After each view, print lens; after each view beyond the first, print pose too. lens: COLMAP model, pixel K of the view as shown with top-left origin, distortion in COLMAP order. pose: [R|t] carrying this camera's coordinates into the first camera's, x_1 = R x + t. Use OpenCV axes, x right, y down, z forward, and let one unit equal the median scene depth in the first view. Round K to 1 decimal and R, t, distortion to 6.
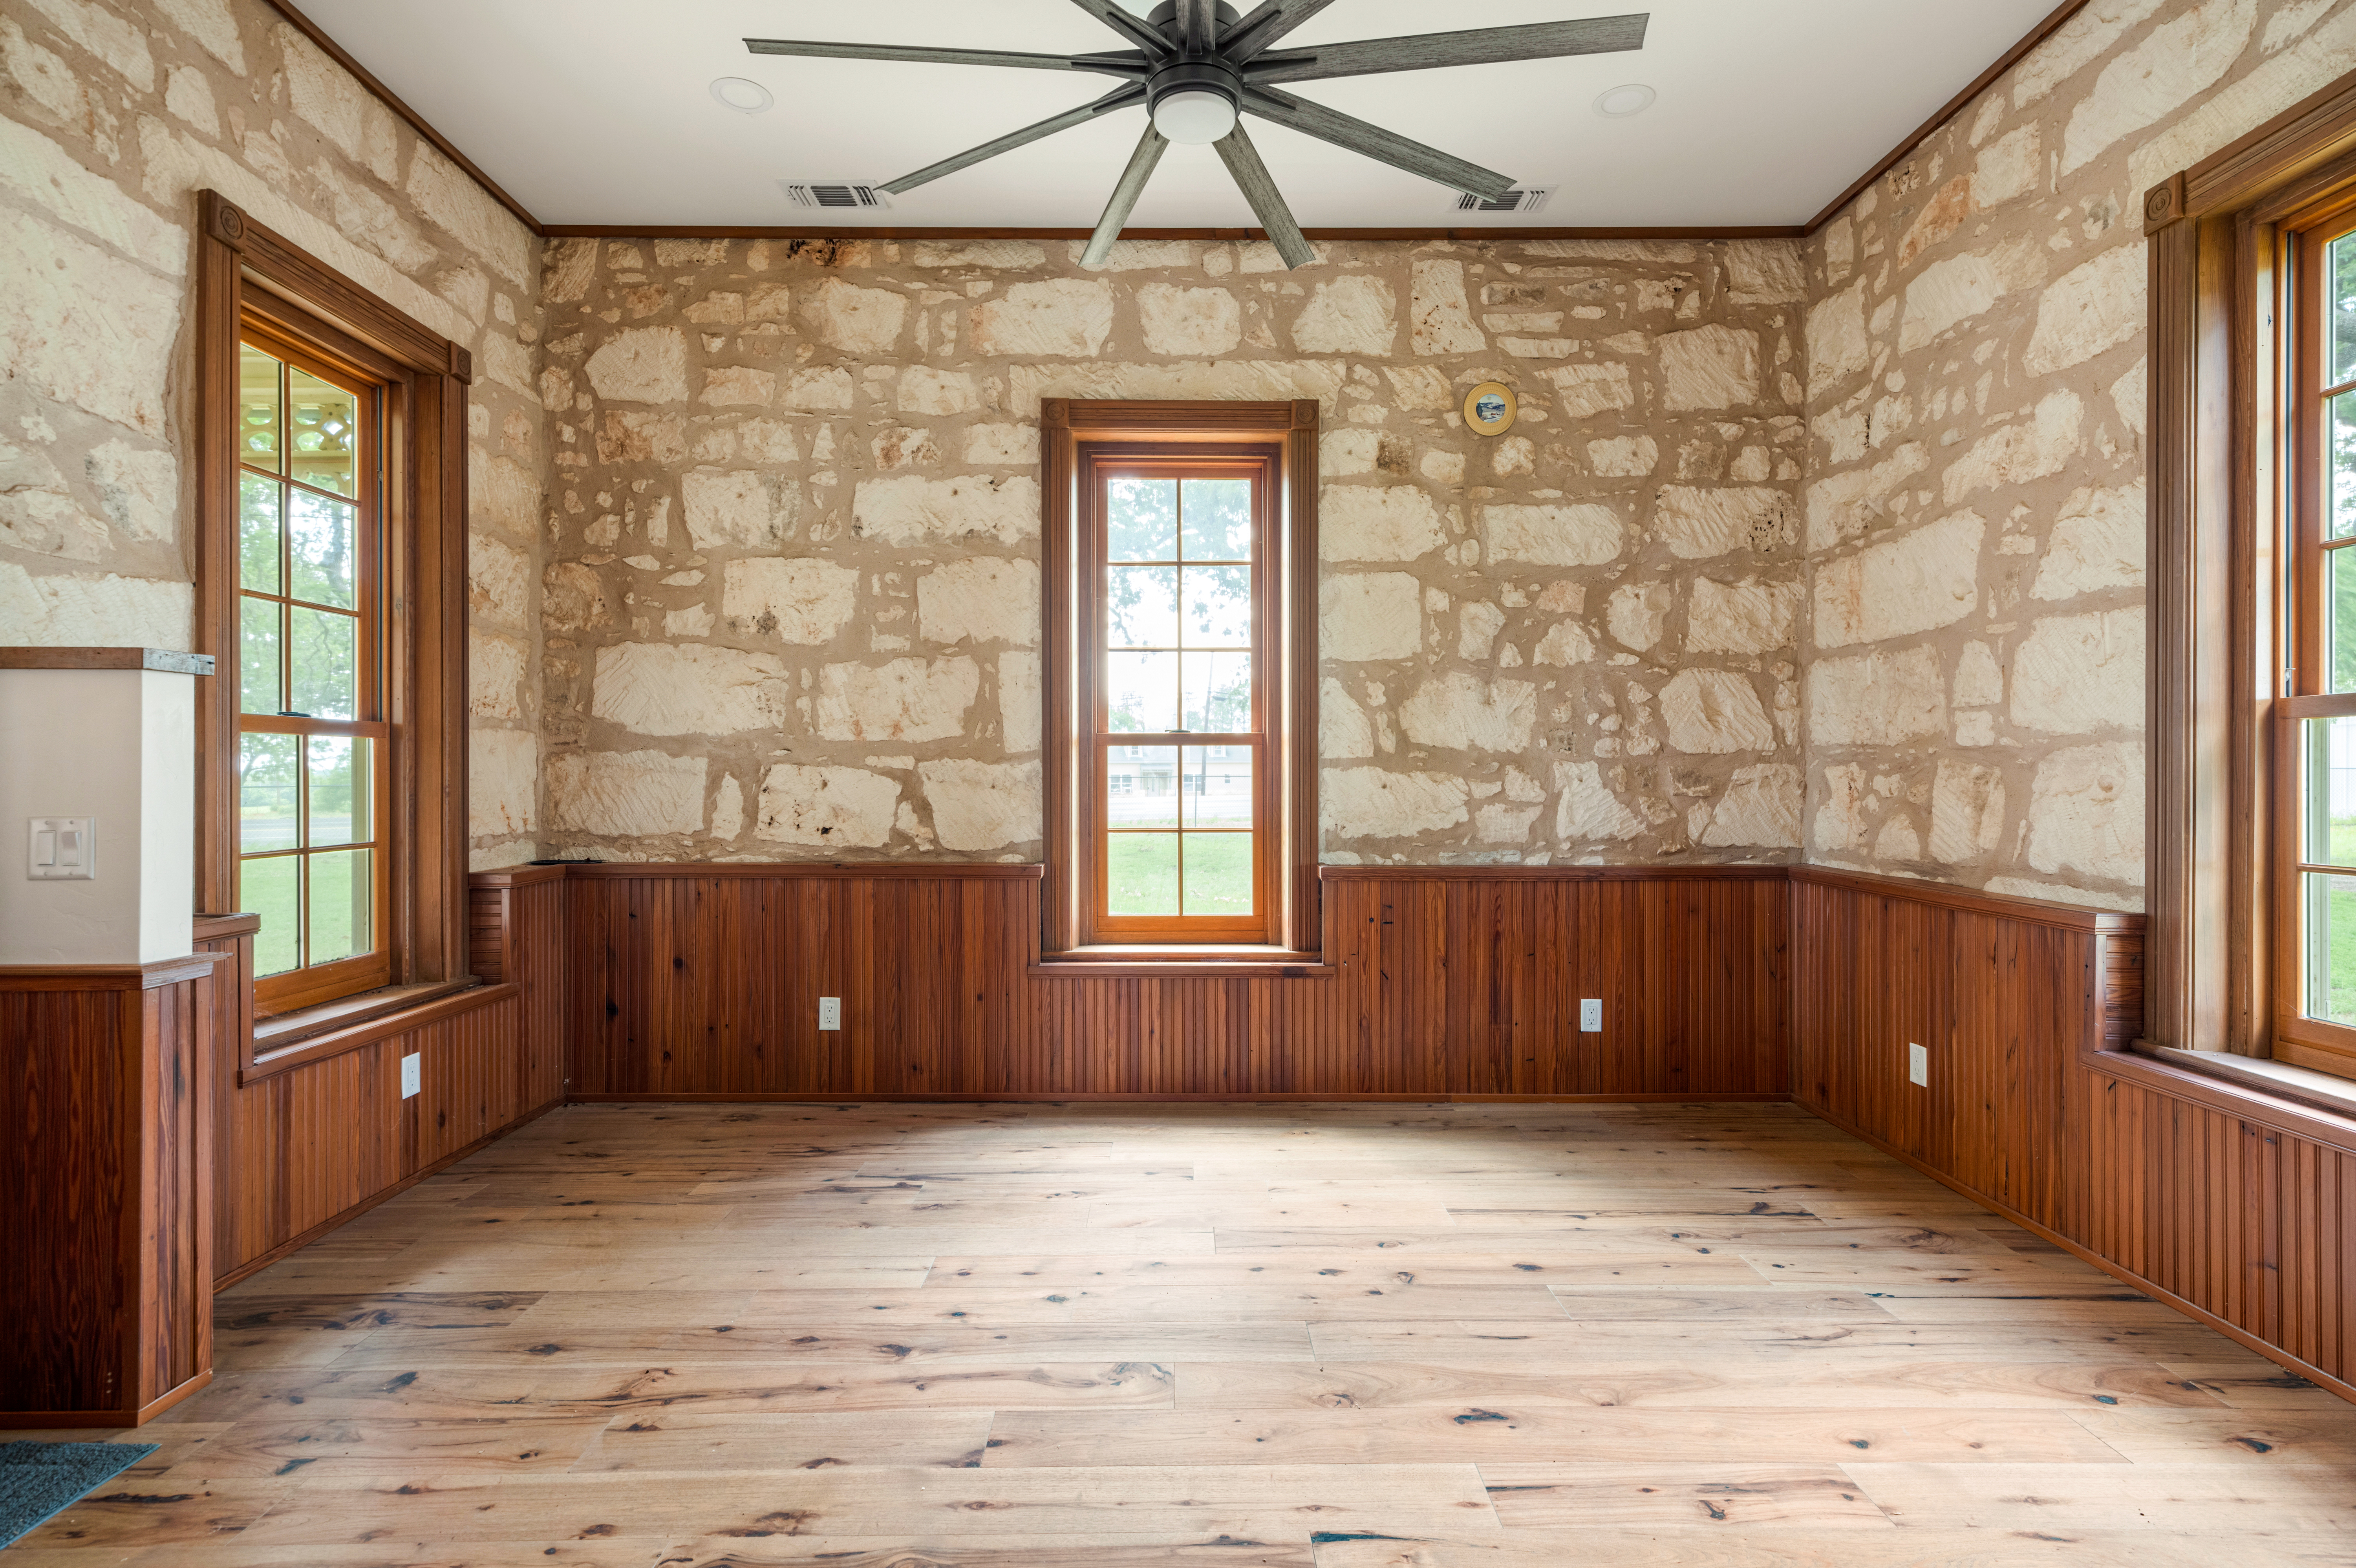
lens RADIAL K [[1153.6, 0, 1198.9], [0, 1153.6, 777.7], [0, 0, 1]] dist [0.001997, 0.000341]
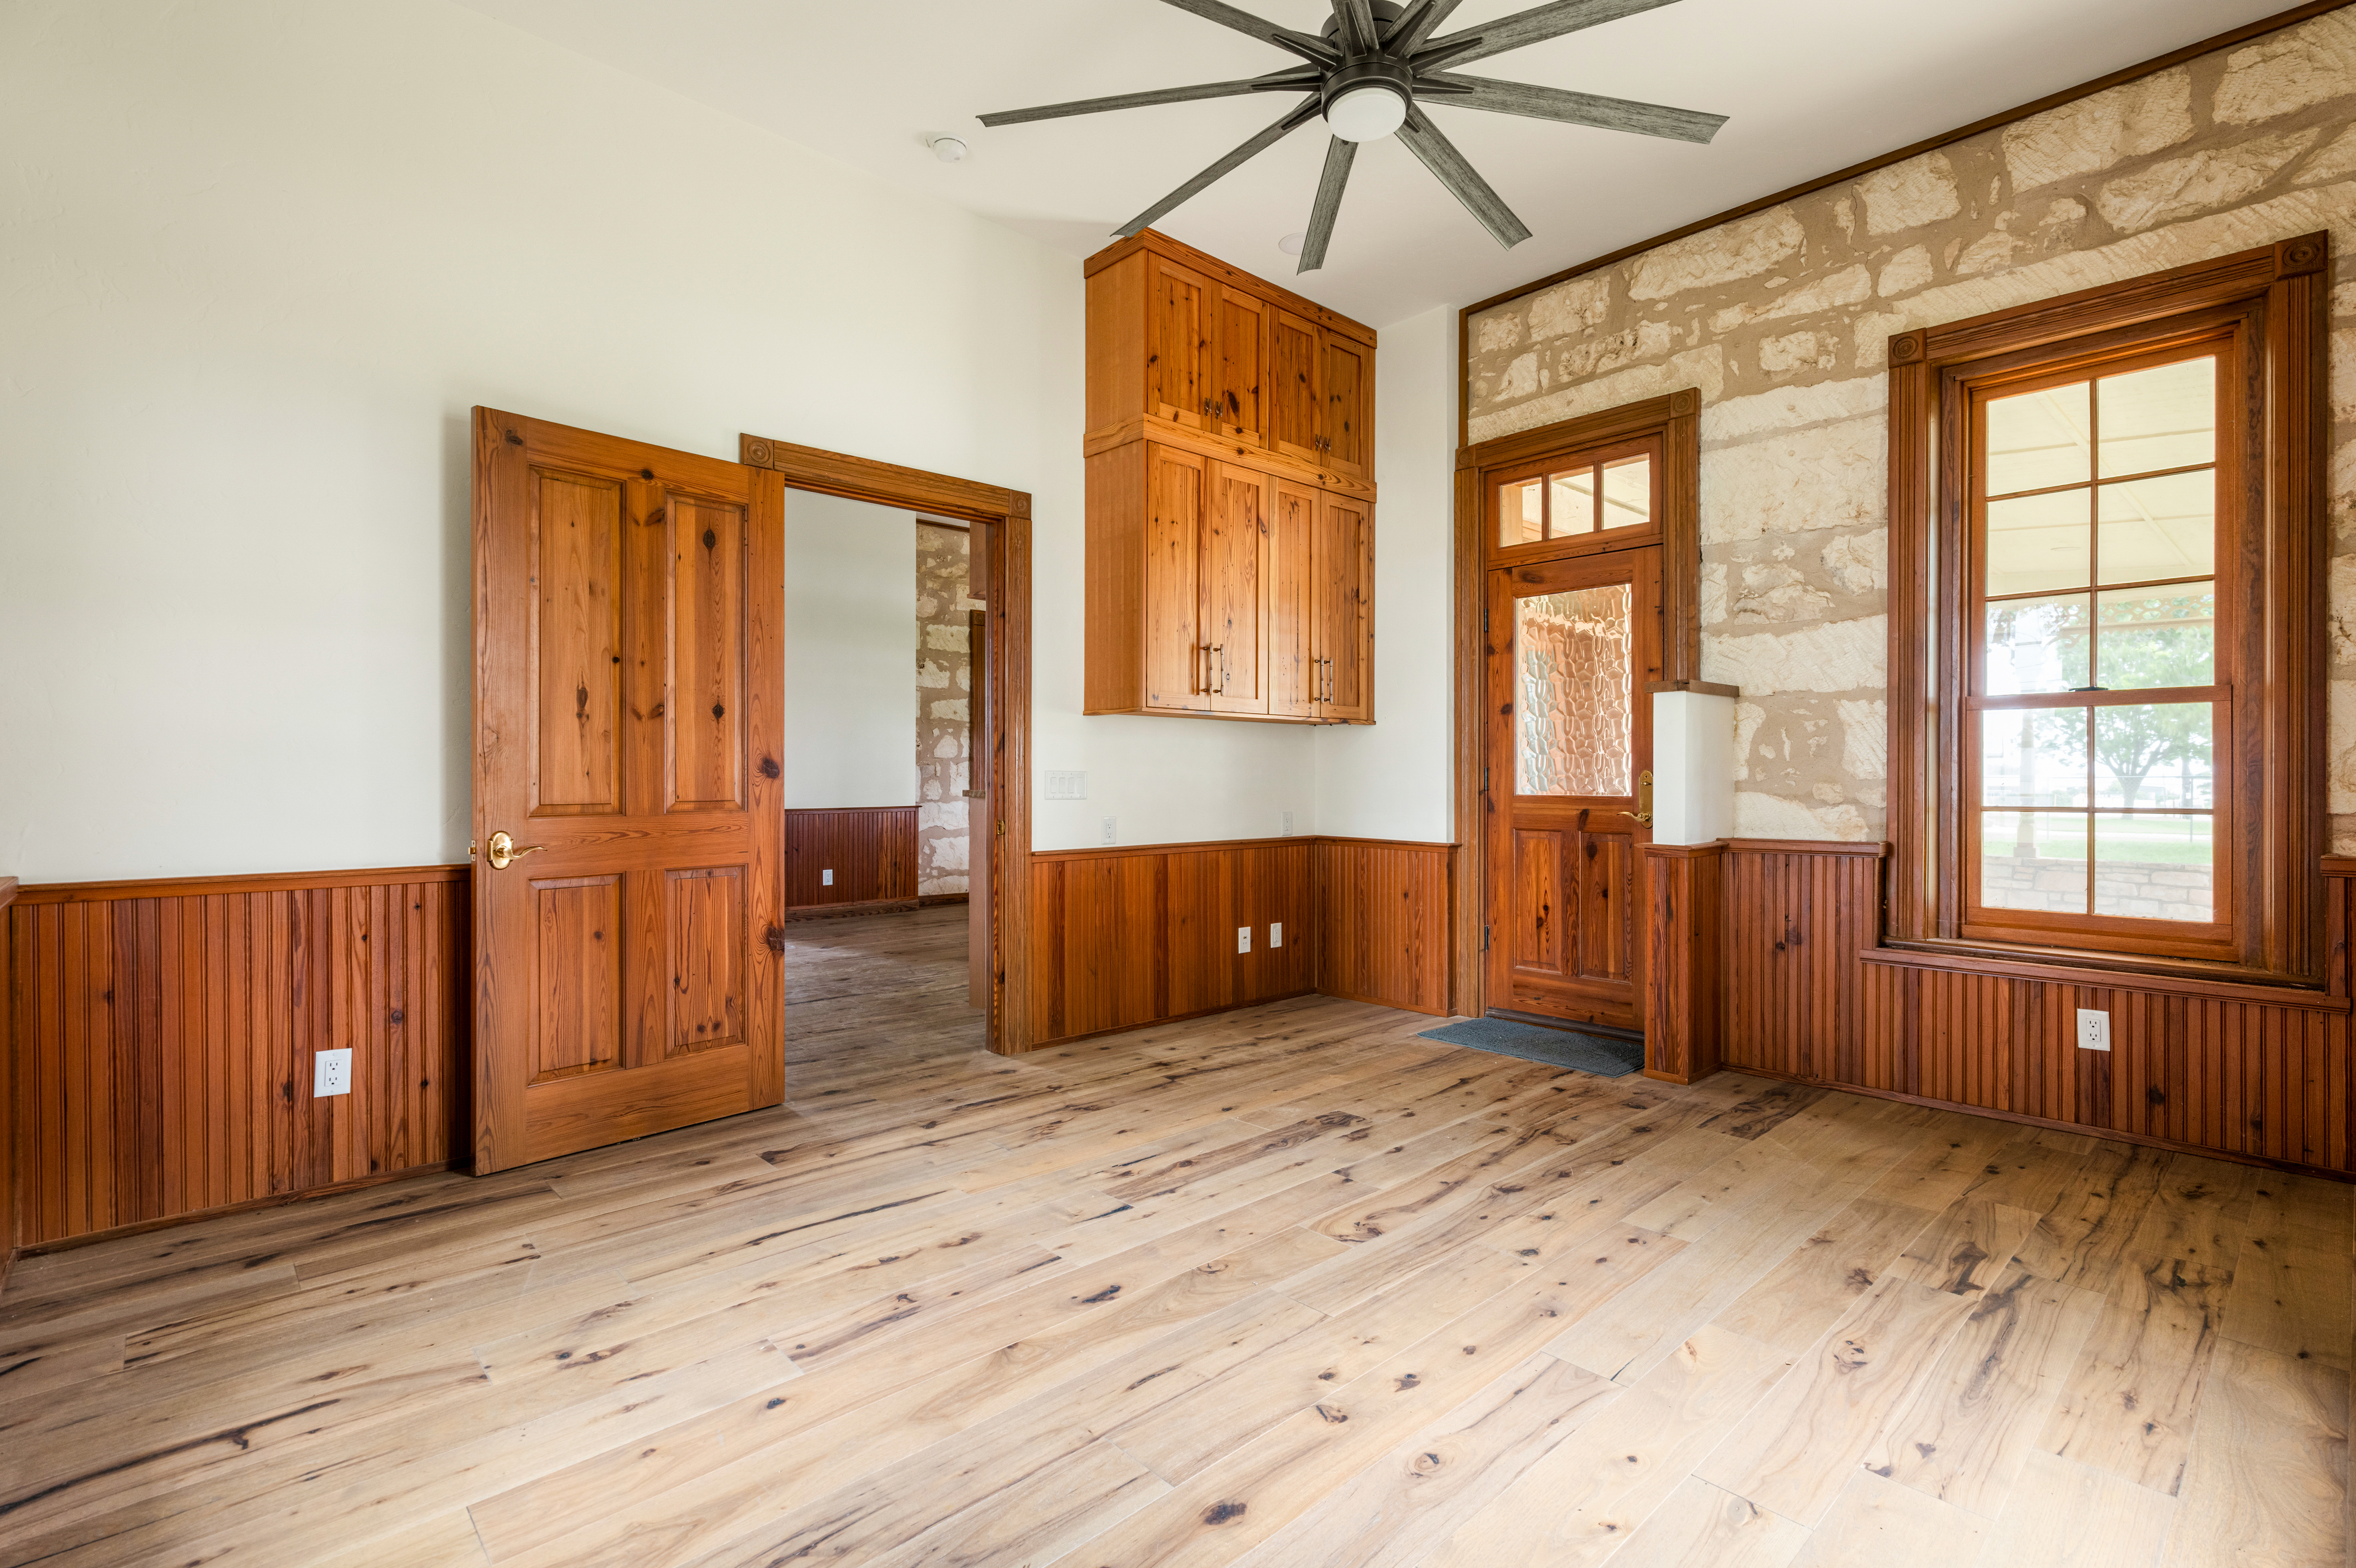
lens RADIAL K [[1083.4, 0, 1190.5], [0, 1083.4, 775.2], [0, 0, 1]] dist [0.001519, 0.000210]
pose [[-0.746747, 0.001152, -0.665107, 0.781465], [0.002605, 0.999996, -0.001192, 0.039601], [0.665103, -0.002623, -0.746747, 1.632416]]
